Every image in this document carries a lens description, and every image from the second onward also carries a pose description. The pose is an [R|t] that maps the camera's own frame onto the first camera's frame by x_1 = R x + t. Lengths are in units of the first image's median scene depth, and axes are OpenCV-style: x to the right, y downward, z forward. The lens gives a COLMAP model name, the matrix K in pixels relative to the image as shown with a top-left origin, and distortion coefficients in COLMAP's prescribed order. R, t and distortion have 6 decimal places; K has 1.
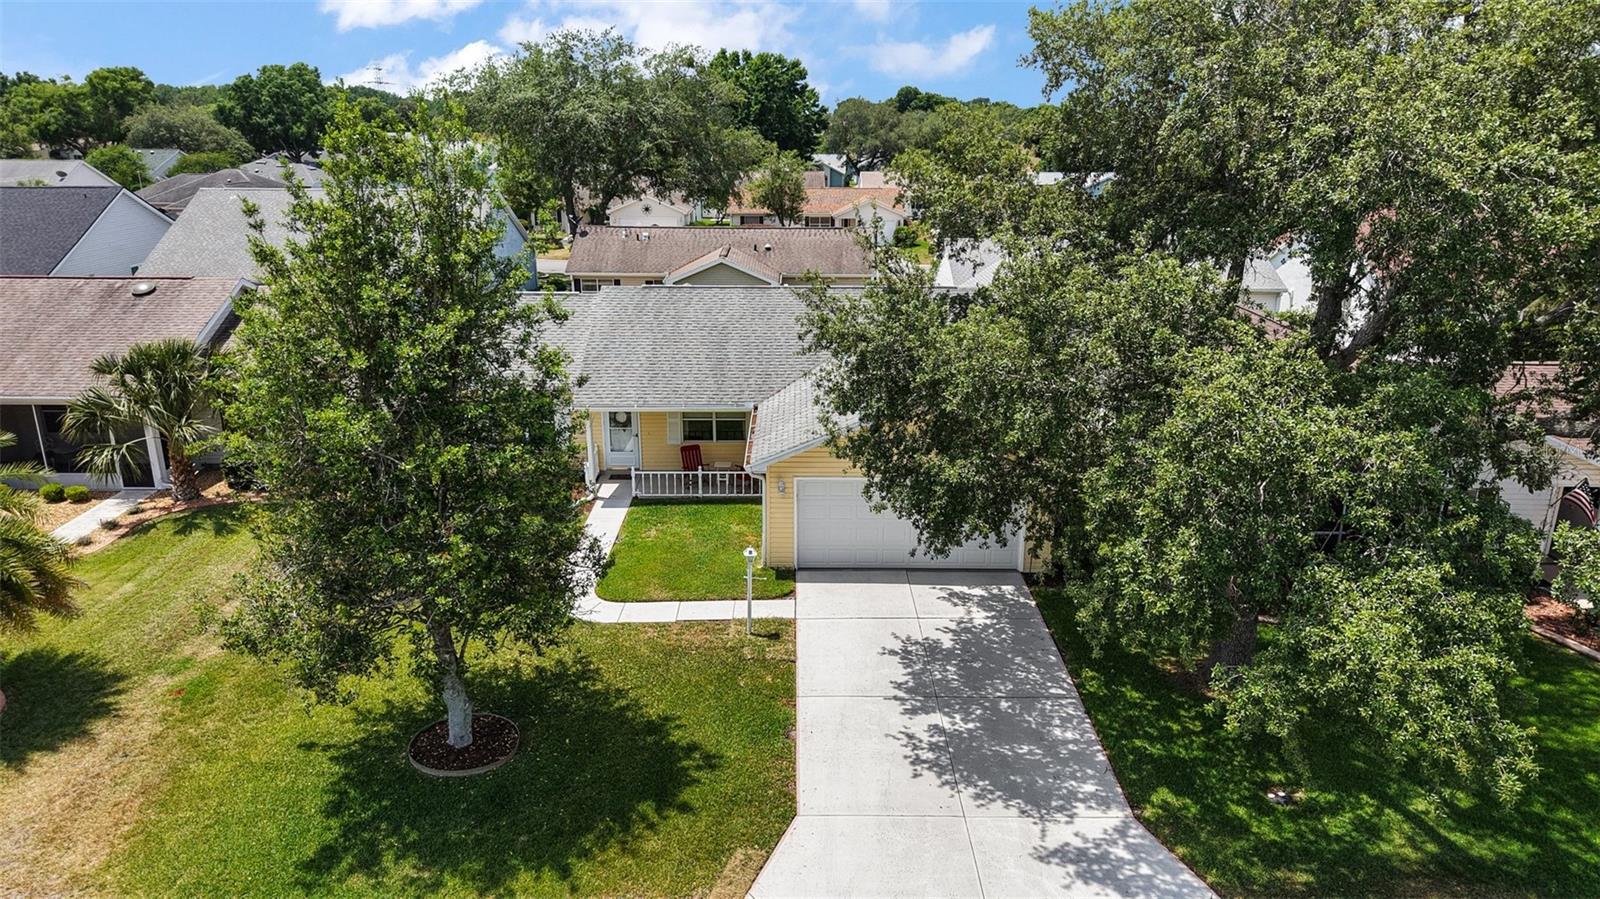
lens RADIAL K [[1201.7, 0, 808.4], [0, 1201.7, 450.0], [0, 0, 1]] dist [0.072576, -0.000269]
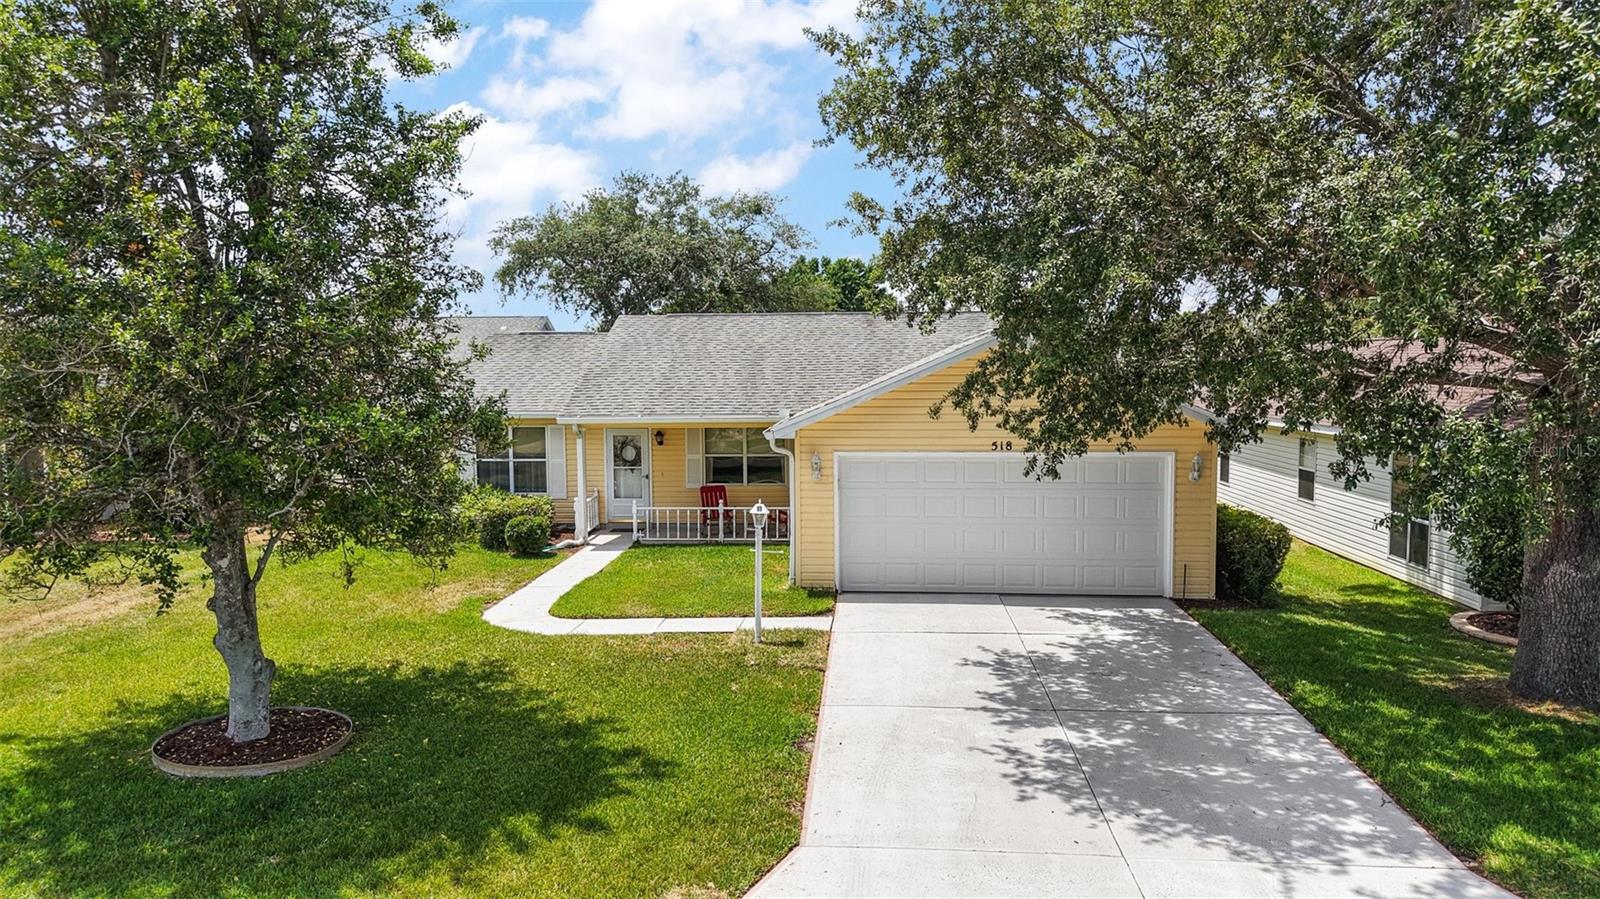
lens RADIAL K [[1155.1, 0, 800.0], [0, 1155.1, 449.5], [0, 0, 1]] dist [0.003912, 0.042749]
pose [[0.996348, -0.007973, -0.085009, 0.029514], [-0.012782, 0.970484, -0.240826, 0.214866], [0.084420, 0.241033, 0.966838, 0.394973]]
